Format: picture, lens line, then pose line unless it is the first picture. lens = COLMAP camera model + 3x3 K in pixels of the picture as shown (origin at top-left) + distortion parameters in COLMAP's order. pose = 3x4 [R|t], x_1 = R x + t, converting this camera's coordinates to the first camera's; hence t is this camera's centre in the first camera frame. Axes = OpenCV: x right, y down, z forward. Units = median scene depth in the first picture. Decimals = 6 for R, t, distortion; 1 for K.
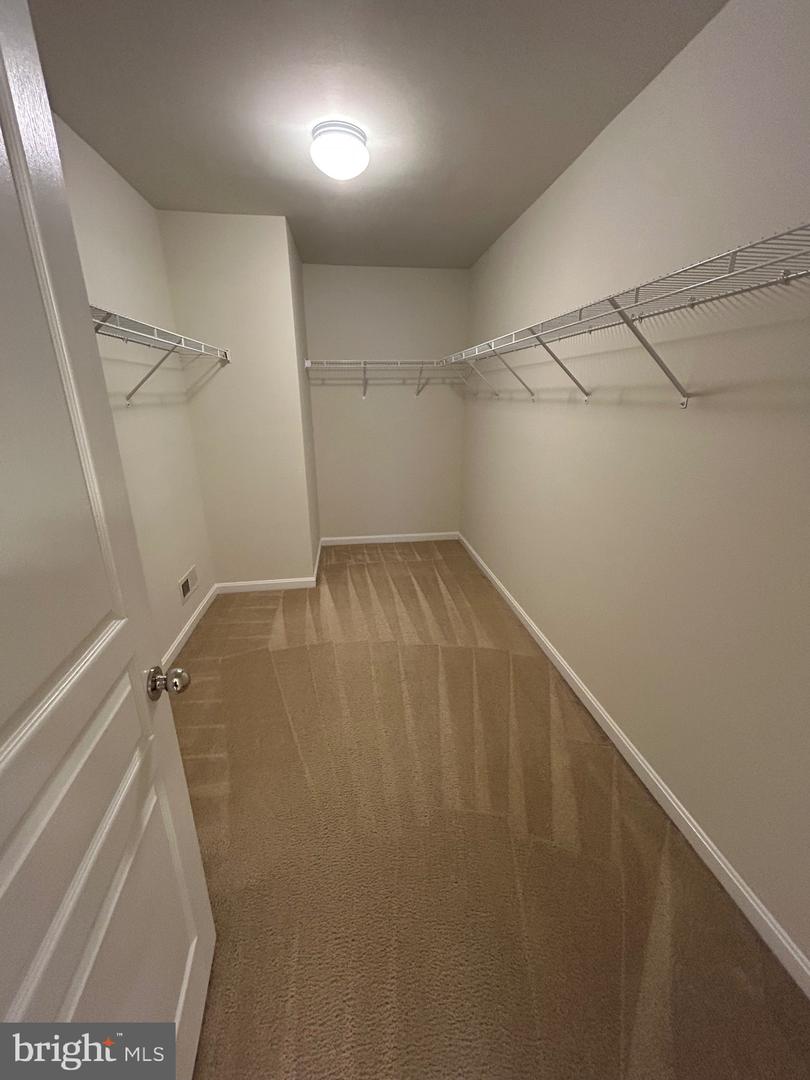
lens RADIAL K [[432.1, 0, 408.5], [0, 432.1, 535.5], [0, 0, 1]] dist [-0.003274, -0.000454]
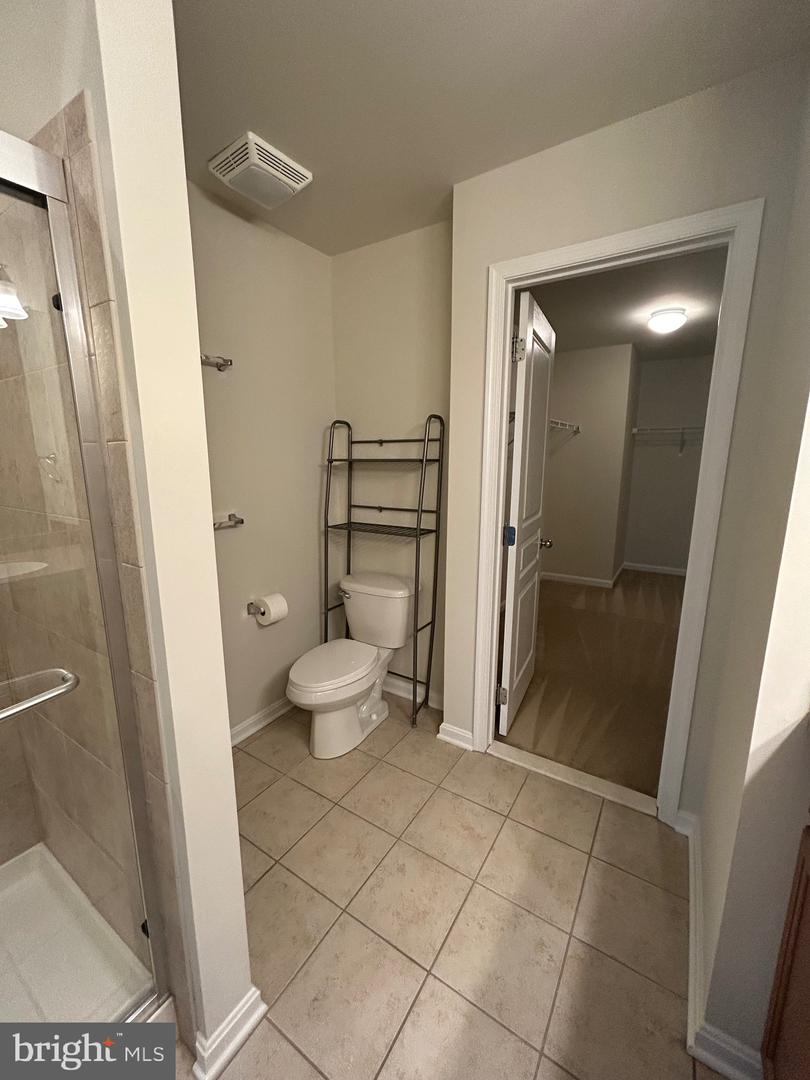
lens RADIAL K [[432.1, 0, 408.4], [0, 432.1, 538.7], [0, 0, 1]] dist [-0.003274, -0.000454]
pose [[0.761367, 0.122242, -0.636693, 0.146530], [-0.200757, 0.978247, -0.052250, 0.166941], [0.616455, 0.167602, 0.769345, -0.476245]]
